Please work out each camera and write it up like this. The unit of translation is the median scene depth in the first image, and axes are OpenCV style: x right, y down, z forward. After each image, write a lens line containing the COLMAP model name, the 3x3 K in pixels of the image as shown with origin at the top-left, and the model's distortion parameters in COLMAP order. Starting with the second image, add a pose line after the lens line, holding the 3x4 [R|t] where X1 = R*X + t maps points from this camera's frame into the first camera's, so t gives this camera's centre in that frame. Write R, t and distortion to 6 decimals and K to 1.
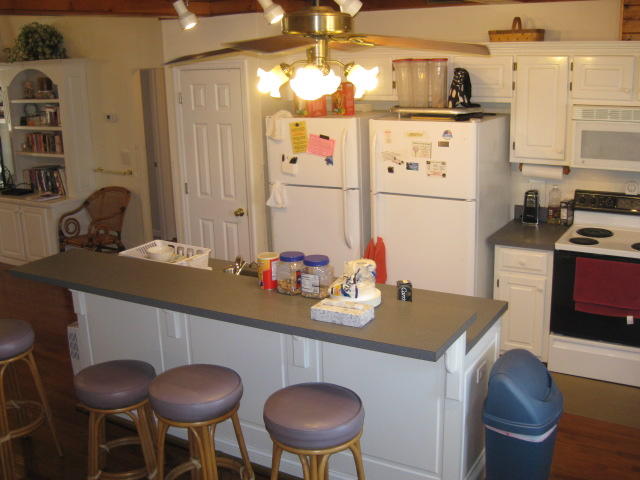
lens RADIAL K [[705.6, 0, 320.0], [0, 705.6, 240.0], [0, 0, 1]] dist [-0.180363, 0.128393]
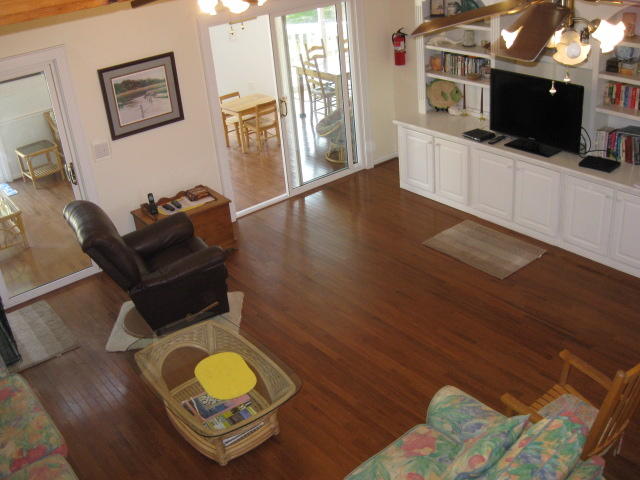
lens RADIAL K [[705.6, 0, 320.0], [0, 705.6, 240.0], [0, 0, 1]] dist [-0.180363, 0.128393]
pose [[0.934013, 0.112593, -0.339033, -0.708148], [-0.029527, 0.970118, 0.240831, -0.247197], [0.356017, -0.214929, 0.909427, 0.282094]]
